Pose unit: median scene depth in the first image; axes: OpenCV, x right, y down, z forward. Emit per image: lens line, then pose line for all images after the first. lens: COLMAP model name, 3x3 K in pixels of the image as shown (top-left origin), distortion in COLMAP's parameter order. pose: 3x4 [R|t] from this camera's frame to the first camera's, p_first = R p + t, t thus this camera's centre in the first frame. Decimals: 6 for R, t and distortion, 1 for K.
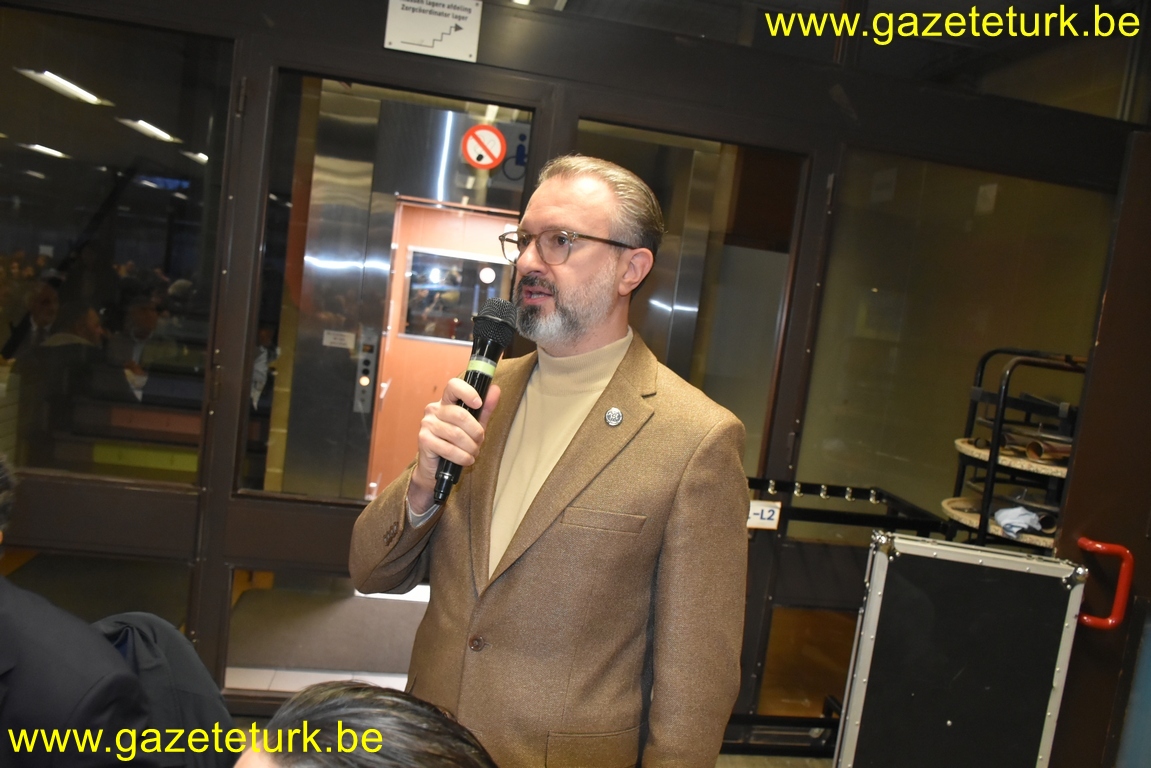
lens RADIAL K [[876.0, 0, 574.2], [0, 876.0, 386.2], [0, 0, 1]] dist [-0.013286, -0.001426]
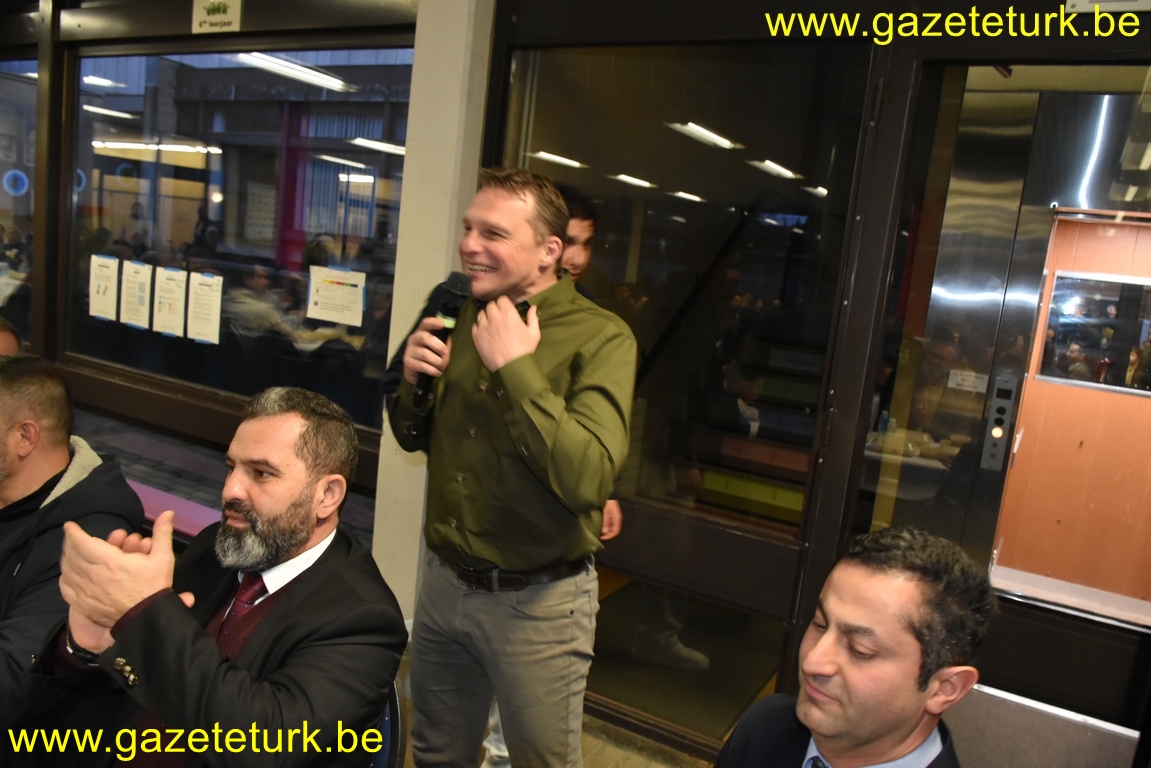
lens RADIAL K [[882.3, 0, 575.5], [0, 882.3, 384.0], [0, 0, 1]] dist [-0.011386, -0.001156]
pose [[0.789407, 0.046952, -0.612072, -0.046066], [-0.070768, 0.997384, -0.014762, -0.011131], [0.609777, 0.054968, 0.790664, 0.093097]]
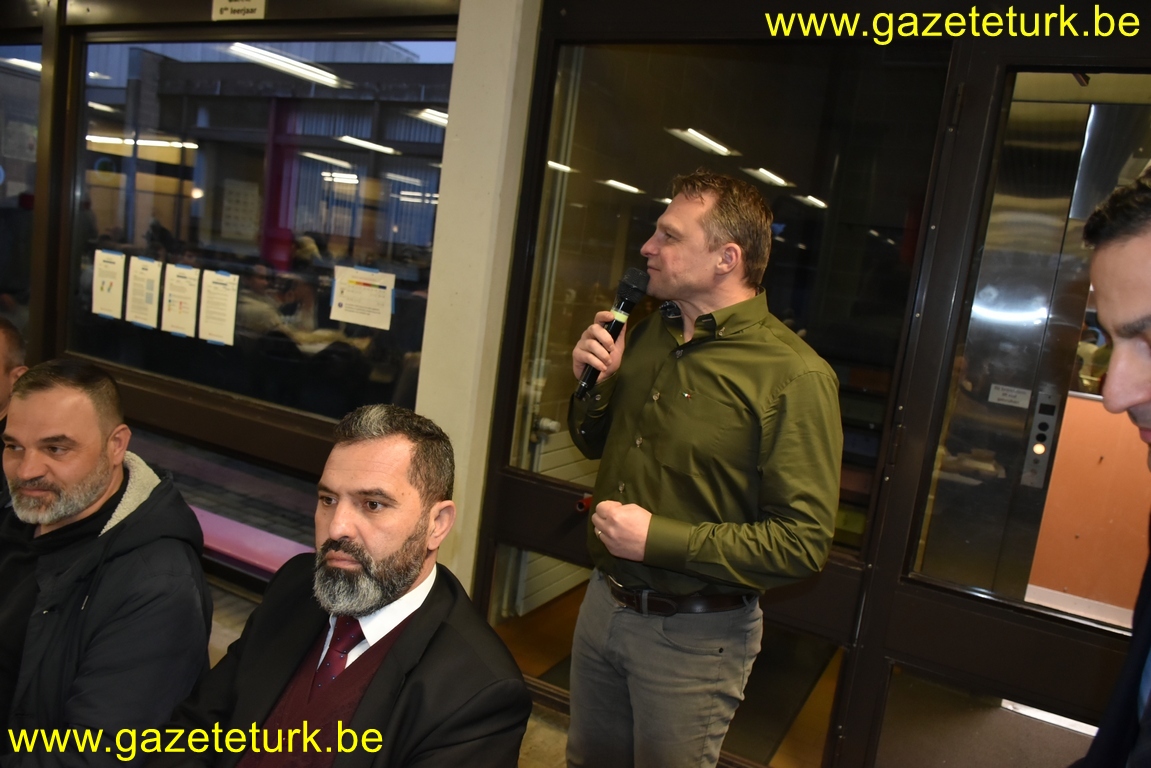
lens RADIAL K [[876.0, 0, 574.2], [0, 876.0, 386.2], [0, 0, 1]] dist [-0.013286, -0.001426]
pose [[0.807067, 0.058286, -0.587576, -0.114479], [-0.084915, 0.996229, -0.017812, -0.012894], [0.584322, 0.064270, 0.808973, 0.085712]]
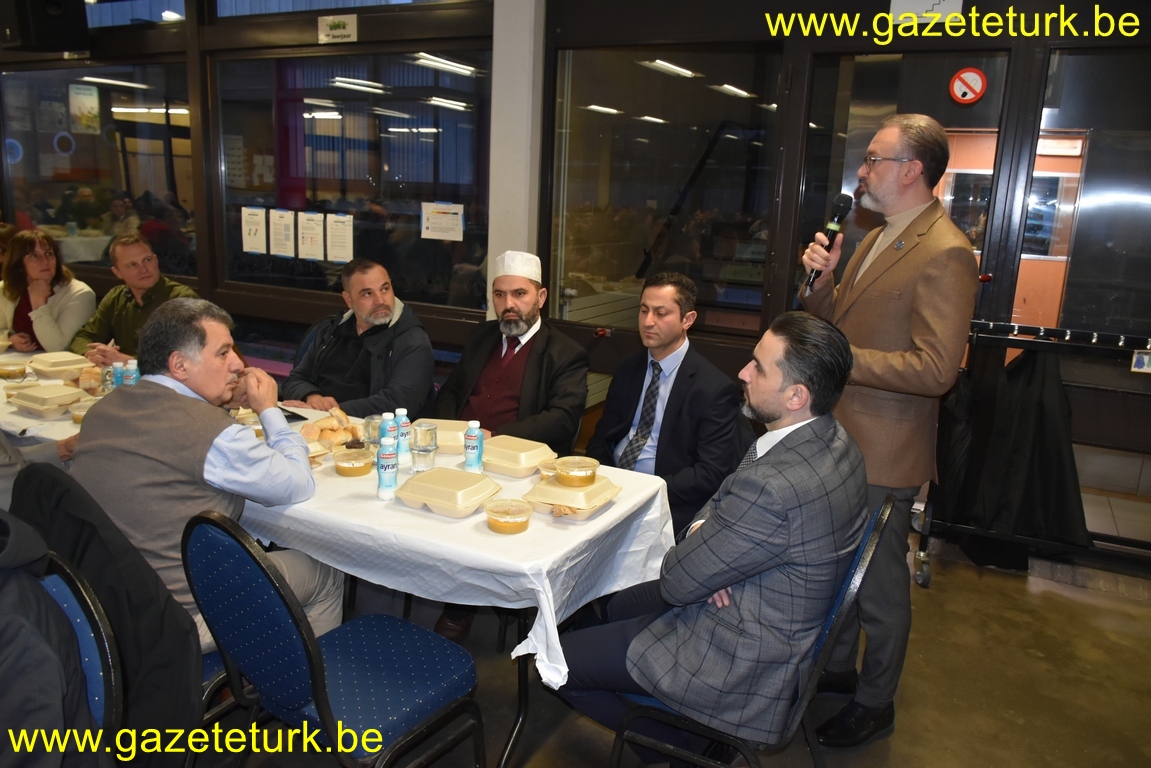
lens RADIAL K [[903.0, 0, 574.4], [0, 903.0, 381.8], [0, 0, 1]] dist [-0.005505, -0.008906]
pose [[0.811973, 0.030311, -0.582907, 0.153414], [0.005176, 0.998238, 0.059118, 0.059408], [0.583672, -0.051019, 0.810385, -0.318268]]
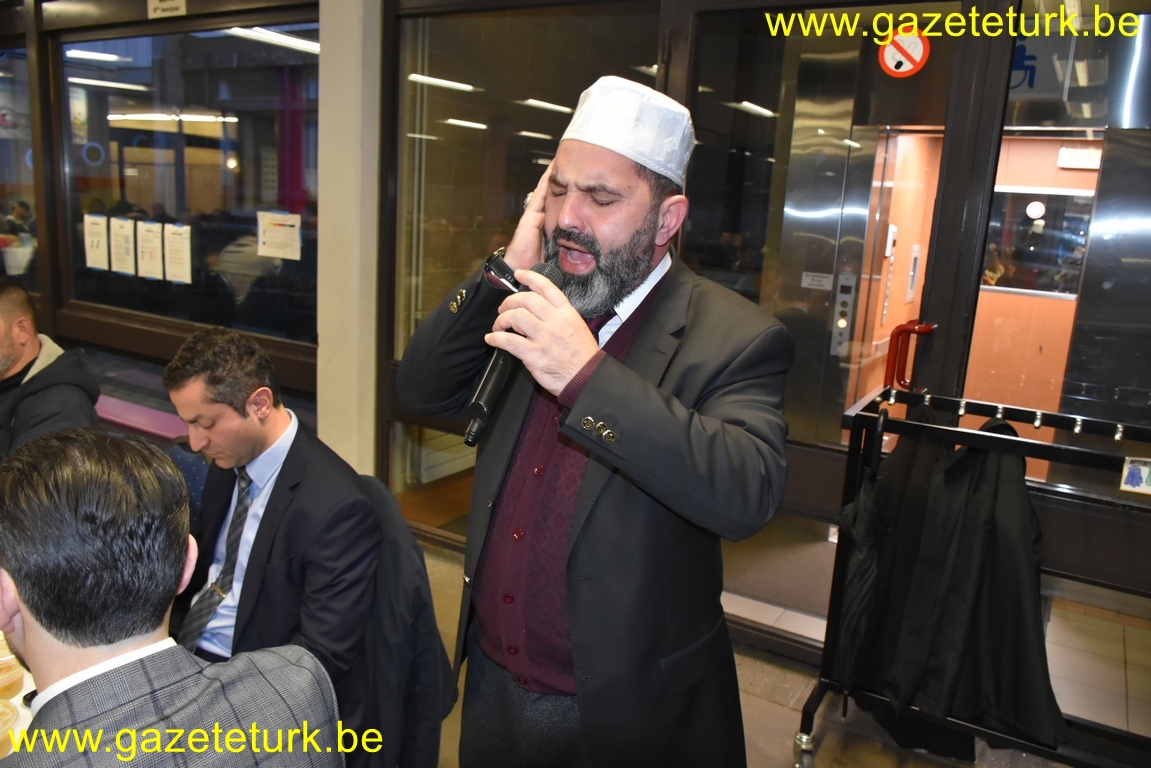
lens RADIAL K [[888.7, 0, 576.6], [0, 888.7, 381.8], [0, 0, 1]] dist [-0.008332, 0.000415]
pose [[0.764951, 0.043381, -0.642626, 0.171551], [-0.023923, 0.998954, 0.038959, 0.027565], [0.643644, -0.014428, 0.765189, 0.055789]]
